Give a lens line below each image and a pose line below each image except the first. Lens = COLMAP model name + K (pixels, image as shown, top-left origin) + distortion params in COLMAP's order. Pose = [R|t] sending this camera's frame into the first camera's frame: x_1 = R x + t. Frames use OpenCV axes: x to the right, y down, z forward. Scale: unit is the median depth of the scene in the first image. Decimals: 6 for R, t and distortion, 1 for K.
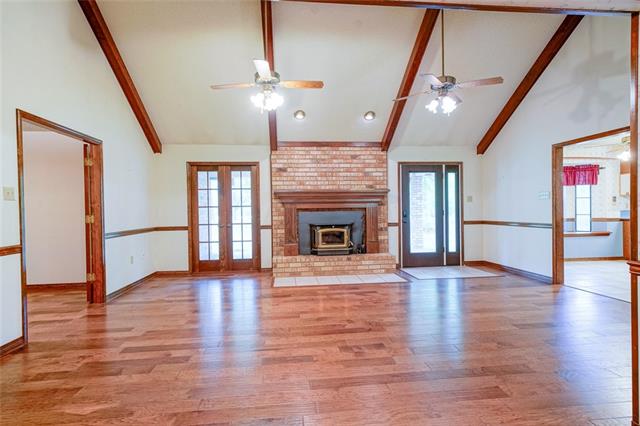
lens RADIAL K [[328.5, 0, 315.2], [0, 328.5, 212.1], [0, 0, 1]] dist [0.001303, 0.003393]
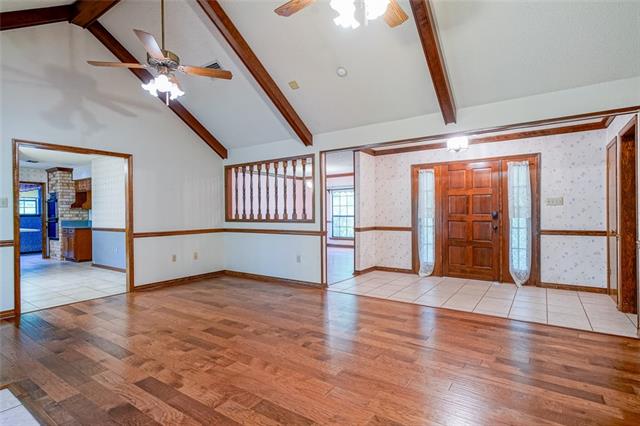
lens RADIAL K [[328.5, 0, 317.9], [0, 328.5, 206.9], [0, 0, 1]] dist [0.001303, 0.003393]
pose [[-0.764857, 0.032449, 0.643383, -0.266890], [0.025181, 0.999473, -0.020474, -0.005744], [-0.643708, 0.000542, -0.765271, 0.901173]]
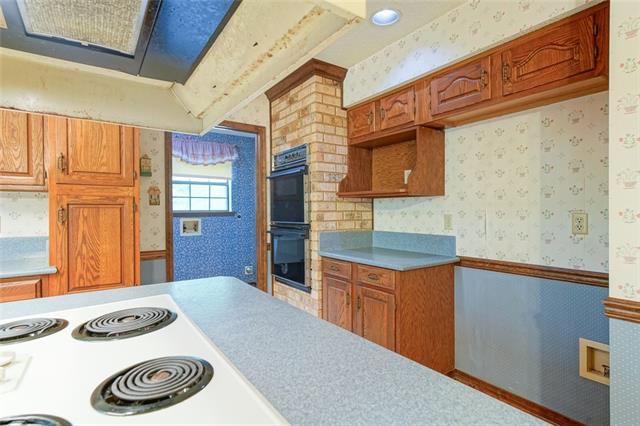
lens RADIAL K [[328.5, 0, 318.6], [0, 328.5, 213.1], [0, 0, 1]] dist [0.001303, 0.003393]
pose [[-0.489036, 0.011001, 0.872194, 1.045766], [0.013511, 0.999896, -0.005036, -0.026812], [-0.872159, 0.009321, -0.489133, 0.754880]]
